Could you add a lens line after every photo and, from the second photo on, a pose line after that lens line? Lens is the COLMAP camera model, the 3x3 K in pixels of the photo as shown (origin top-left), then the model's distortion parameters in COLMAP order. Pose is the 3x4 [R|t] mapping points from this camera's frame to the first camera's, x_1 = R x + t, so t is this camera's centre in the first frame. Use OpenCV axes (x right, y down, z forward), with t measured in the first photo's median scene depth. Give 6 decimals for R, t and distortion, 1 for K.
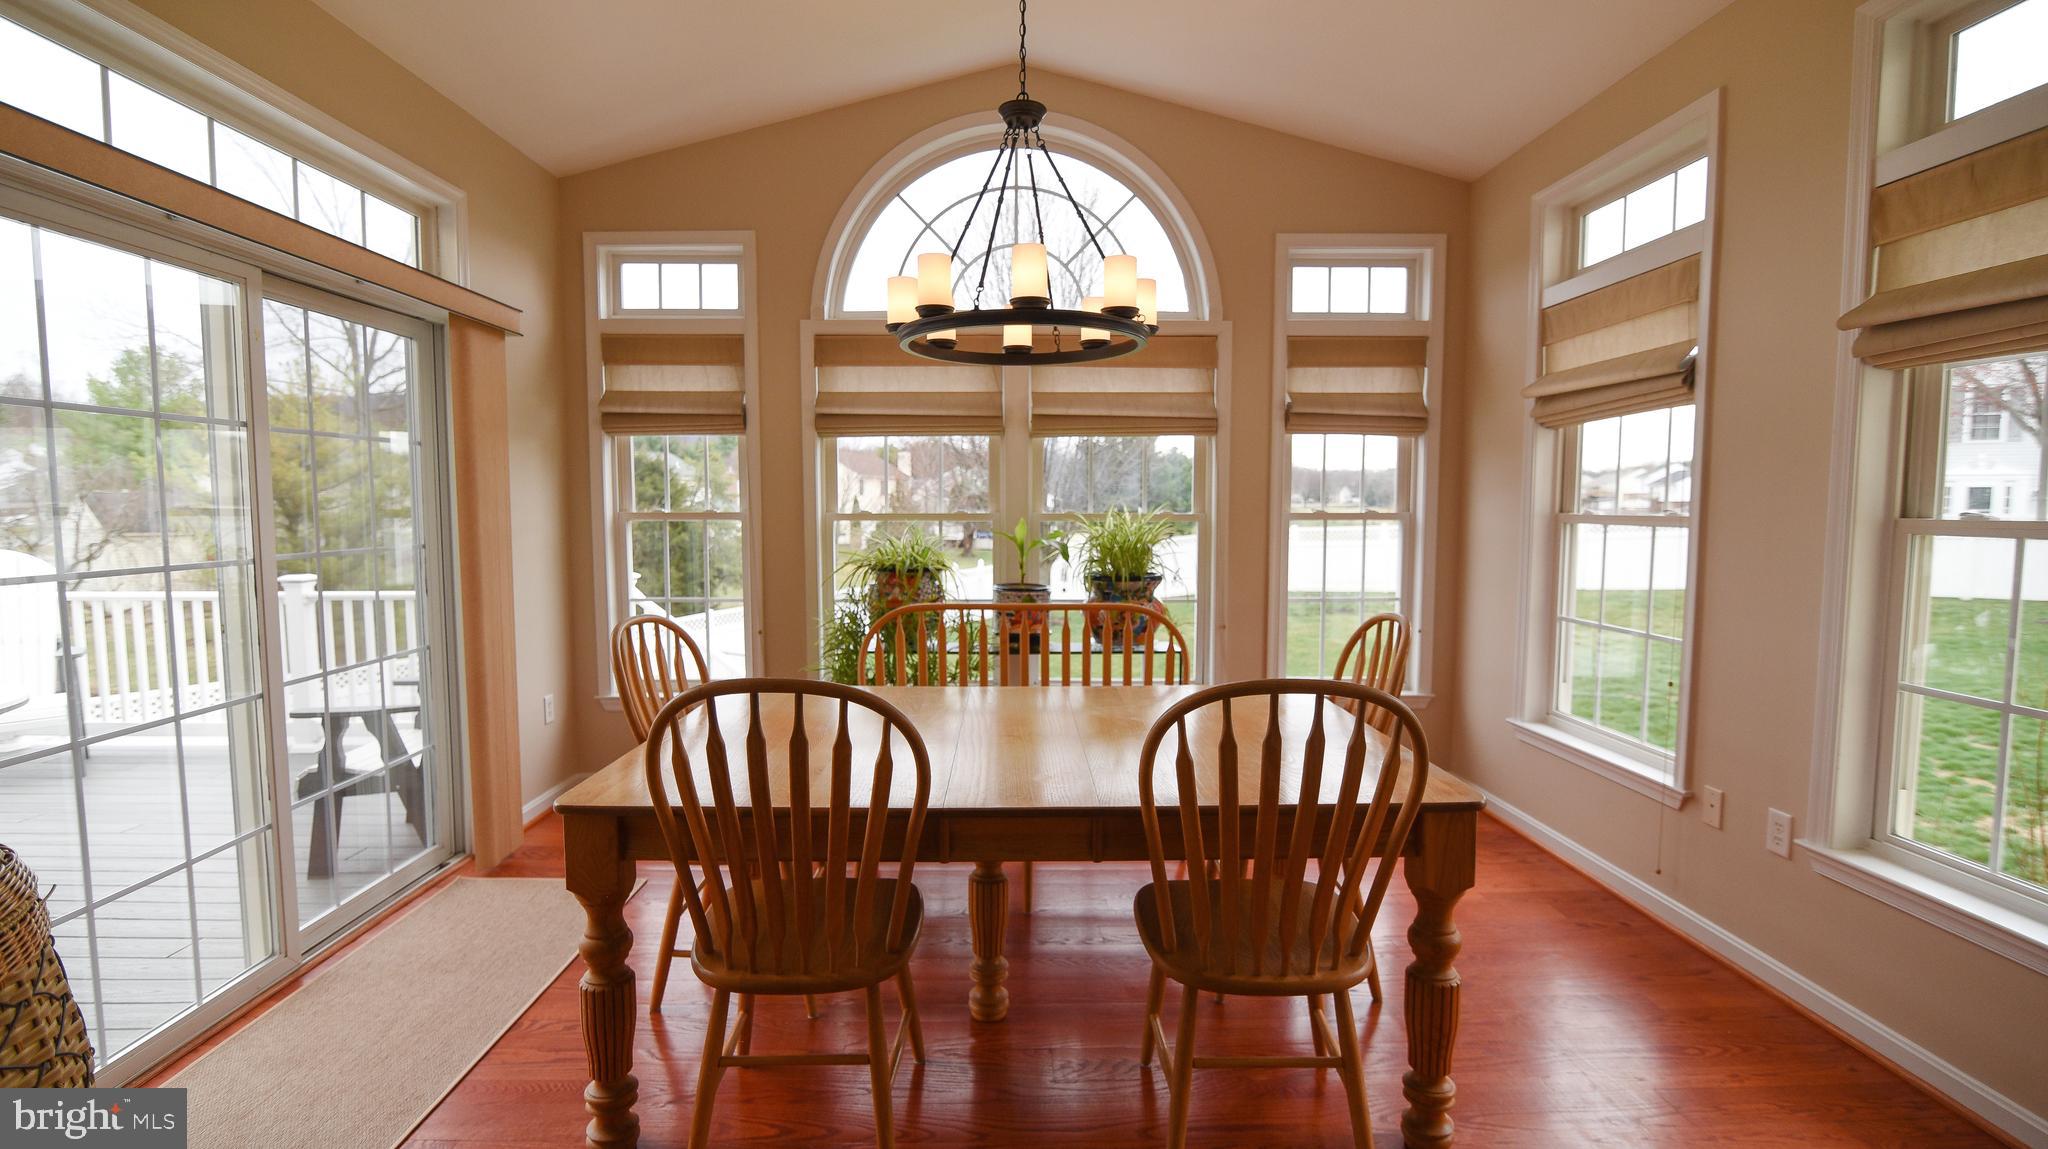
lens RADIAL K [[944.4, 0, 1014.8], [0, 944.4, 578.0], [0, 0, 1]] dist [-0.003644, -0.000478]
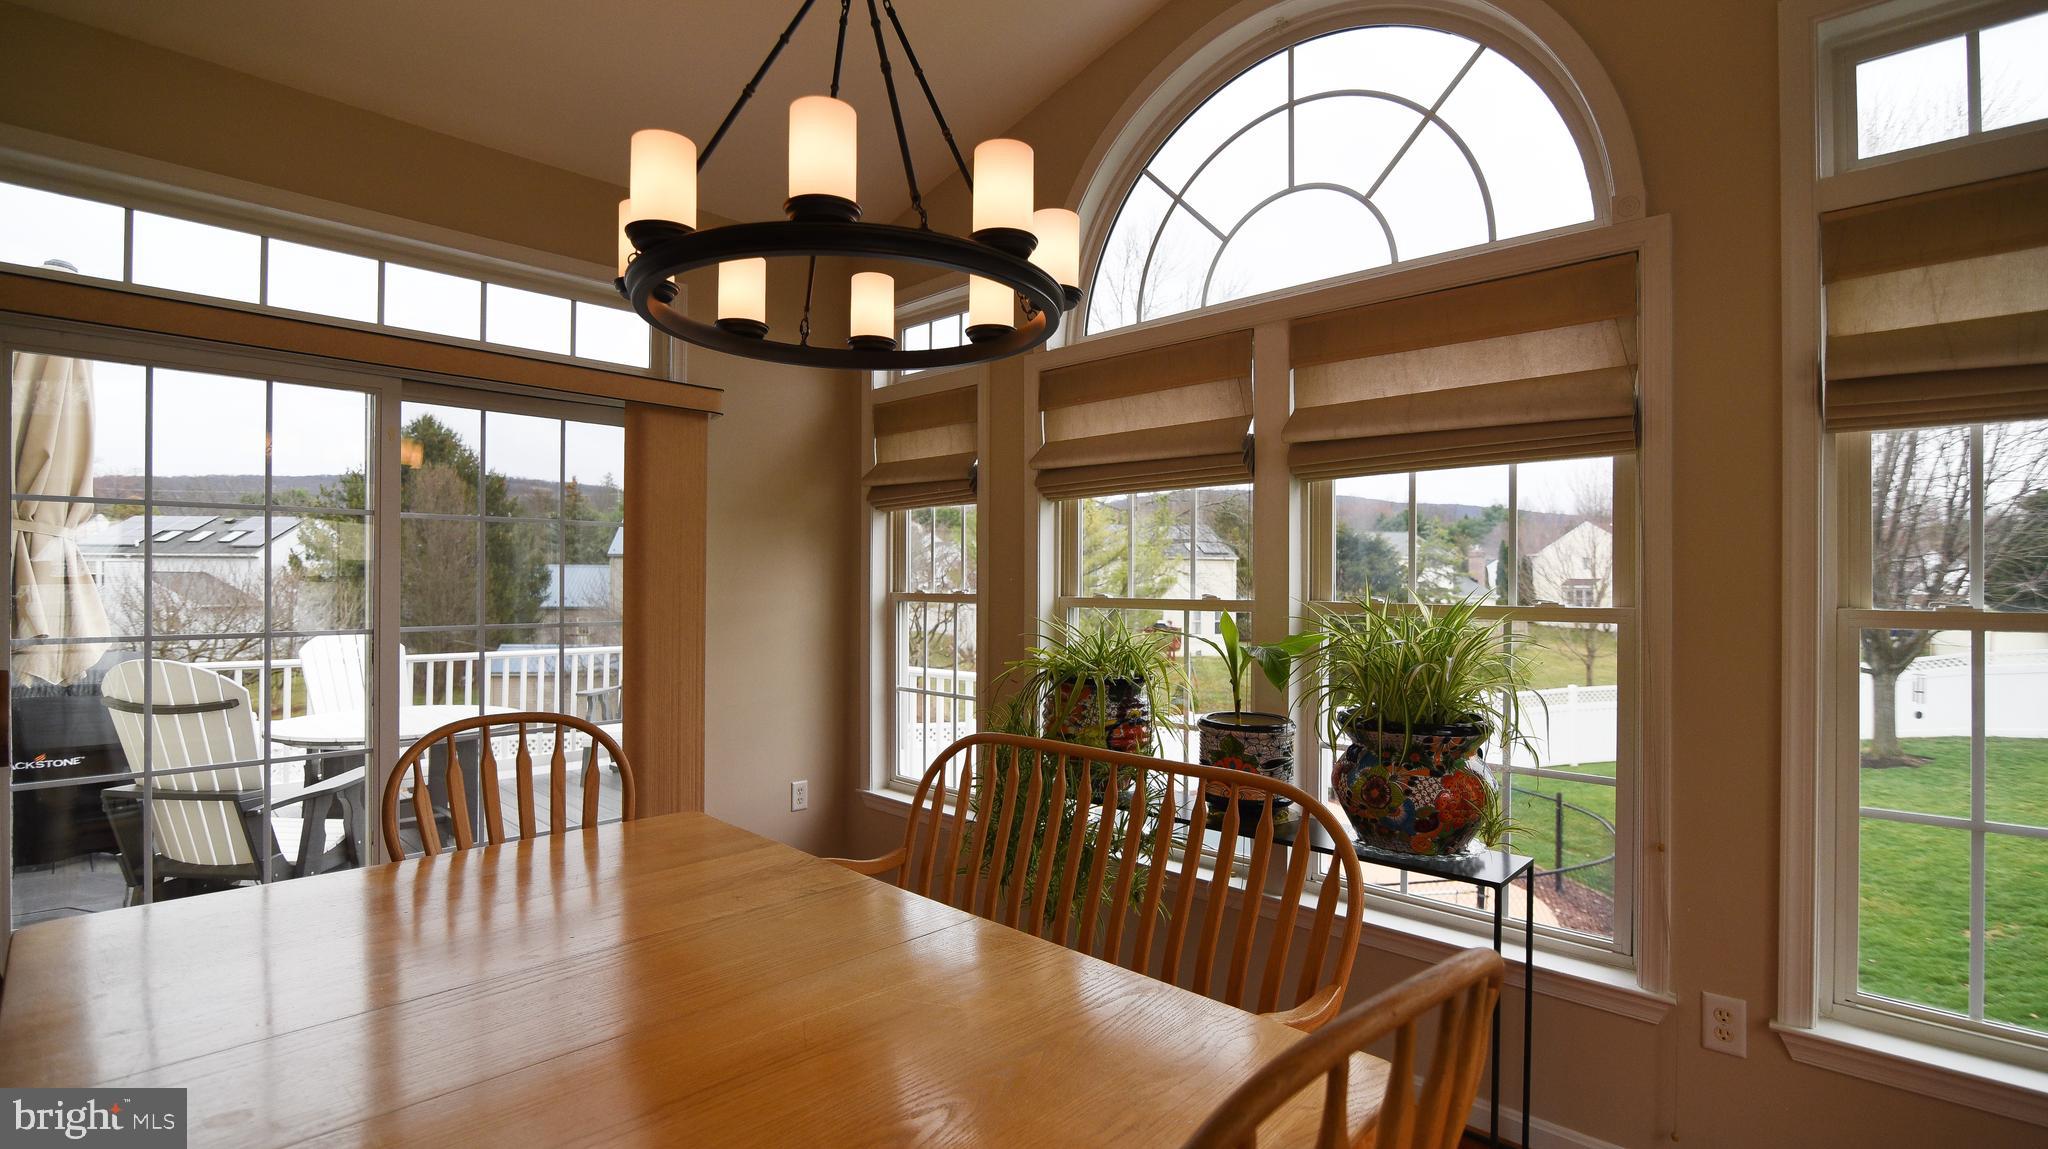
lens RADIAL K [[944.4, 0, 1028.8], [0, 944.4, 567.1], [0, 0, 1]] dist [-0.003644, -0.000478]
pose [[0.709866, -0.006232, -0.704309, 0.334403], [-0.061413, 0.995605, -0.070708, -0.037888], [0.701654, 0.093447, 0.706363, 0.444807]]
